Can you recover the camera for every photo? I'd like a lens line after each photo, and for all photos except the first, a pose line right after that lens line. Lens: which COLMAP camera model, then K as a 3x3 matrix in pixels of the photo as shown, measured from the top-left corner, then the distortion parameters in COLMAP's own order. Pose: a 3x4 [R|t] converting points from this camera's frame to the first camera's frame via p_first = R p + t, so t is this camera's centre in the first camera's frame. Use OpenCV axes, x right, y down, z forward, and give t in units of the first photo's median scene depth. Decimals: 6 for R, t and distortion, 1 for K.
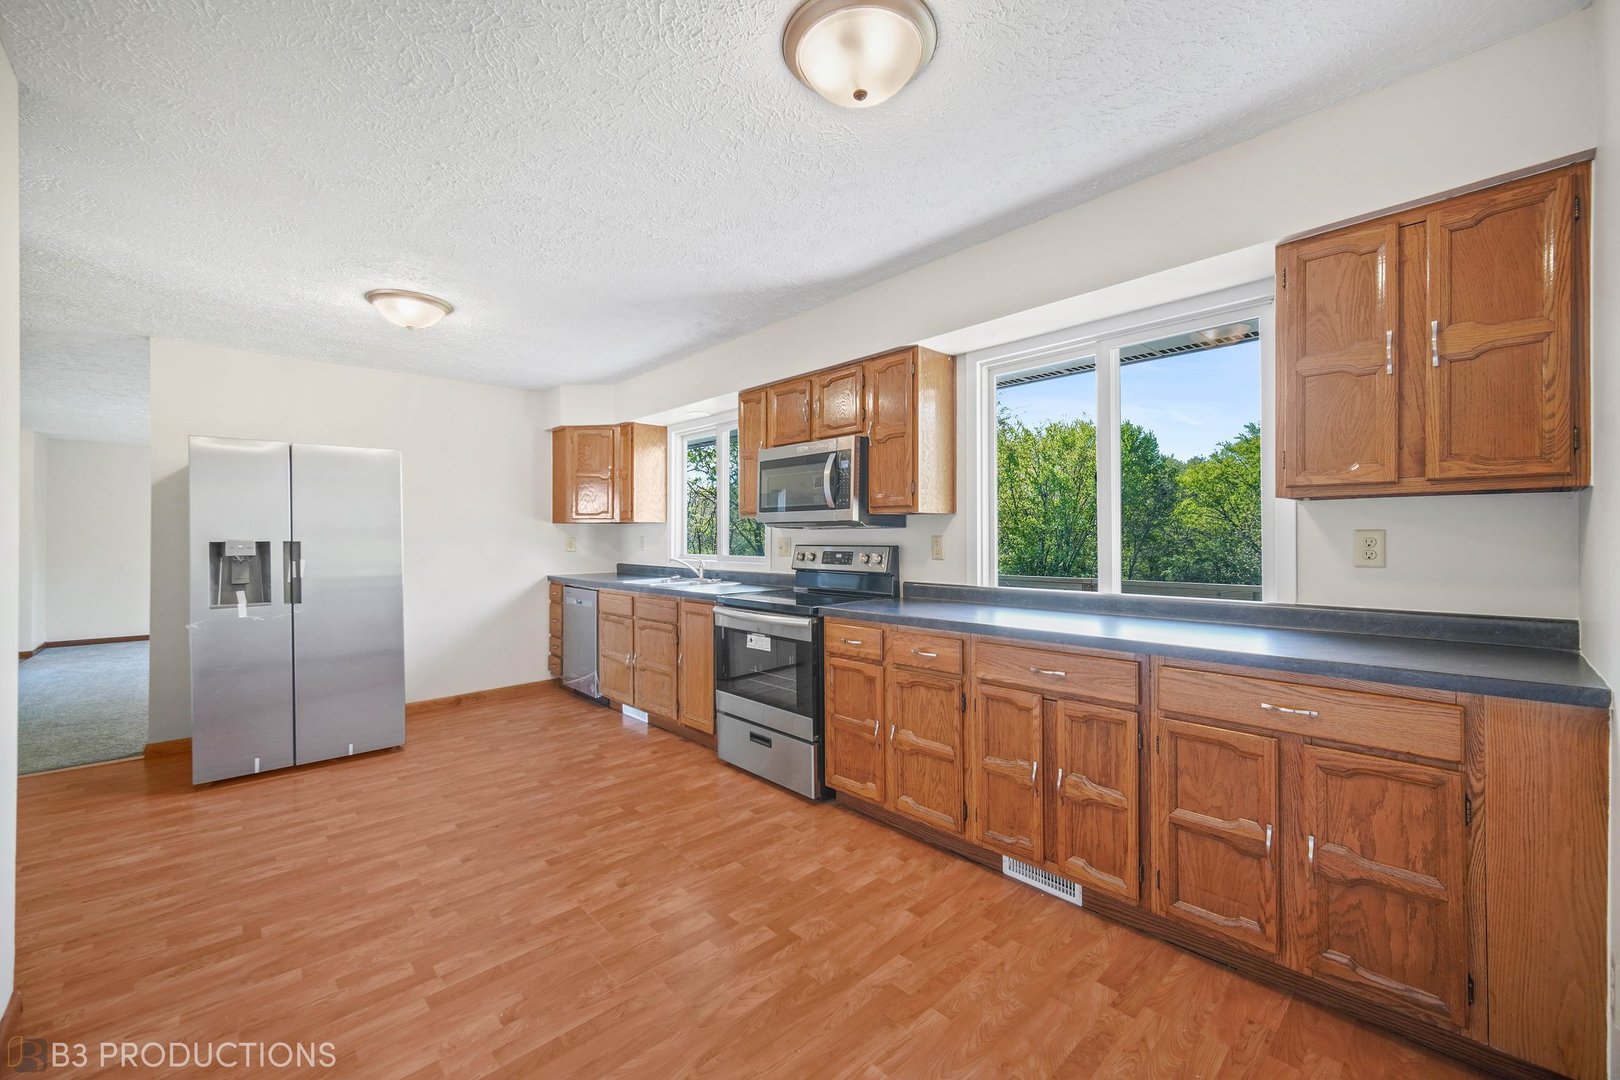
lens RADIAL K [[638.6, 0, 807.4], [0, 638.6, 539.6], [0, 0, 1]] dist [-0.000518, -0.000169]
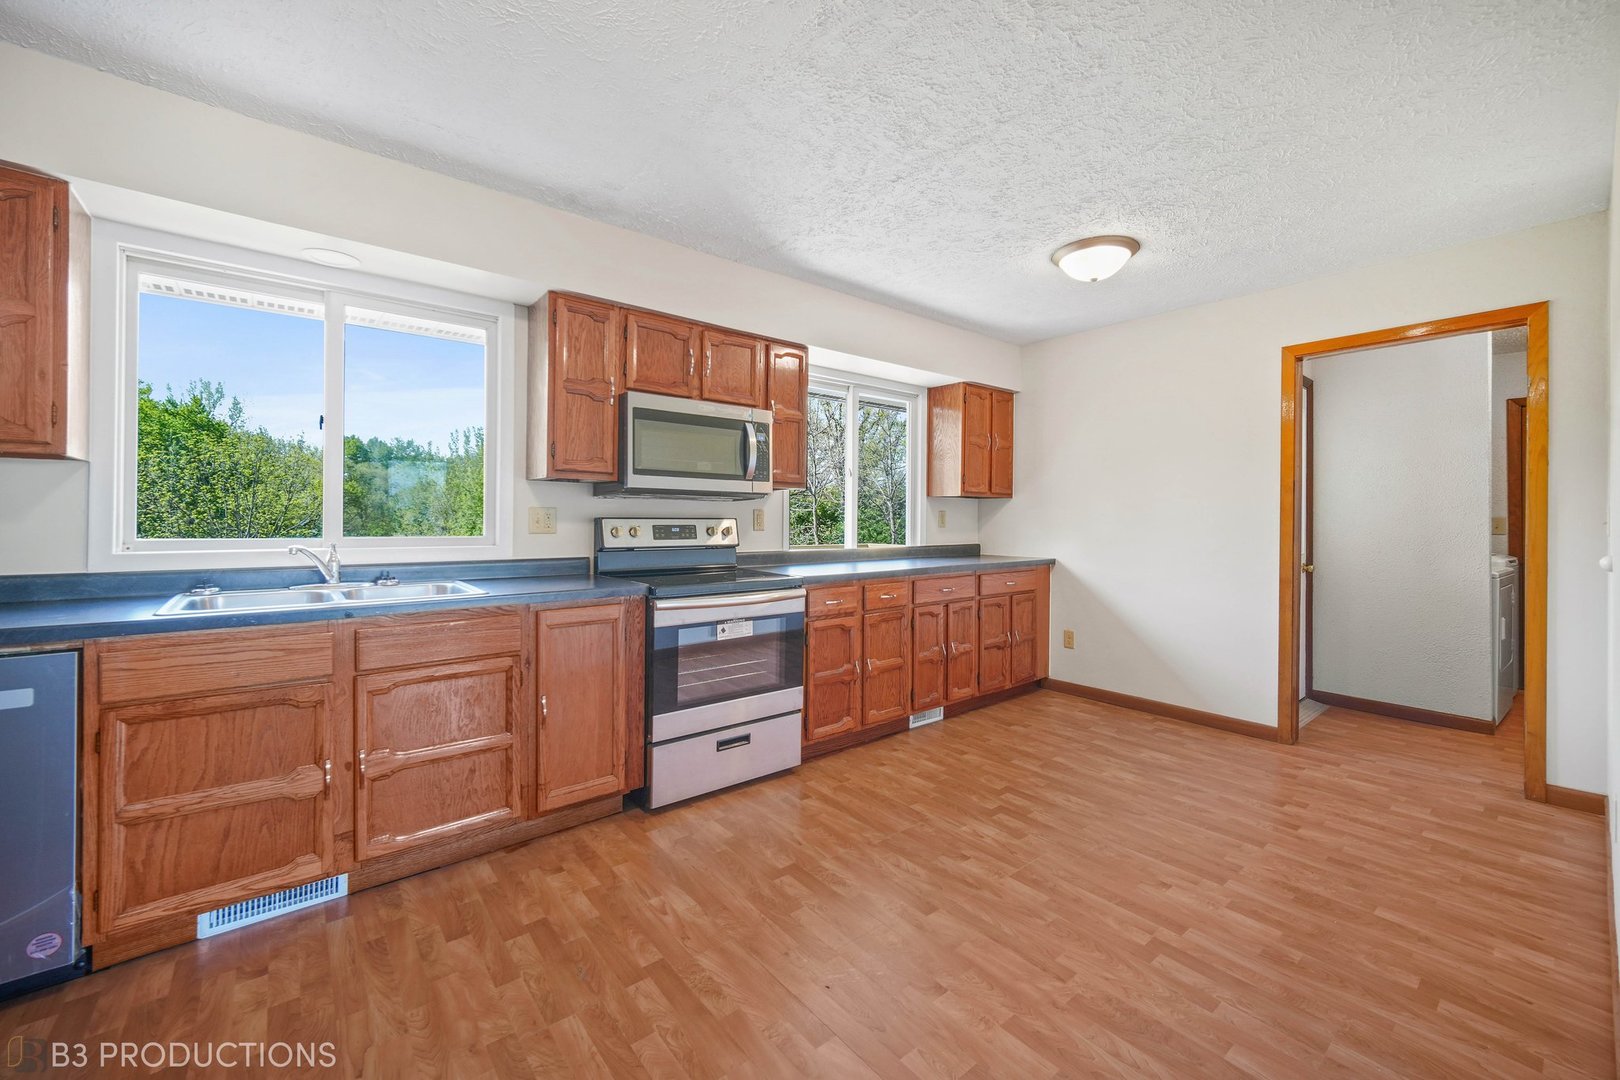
lens RADIAL K [[638.6, 0, 807.0], [0, 638.6, 524.5], [0, 0, 1]] dist [-0.000518, -0.000169]
pose [[0.076191, -0.009423, 0.997049, -1.163858], [-0.002666, 0.999950, 0.009654, 0.012851], [-0.997090, -0.003394, 0.076162, 1.053447]]
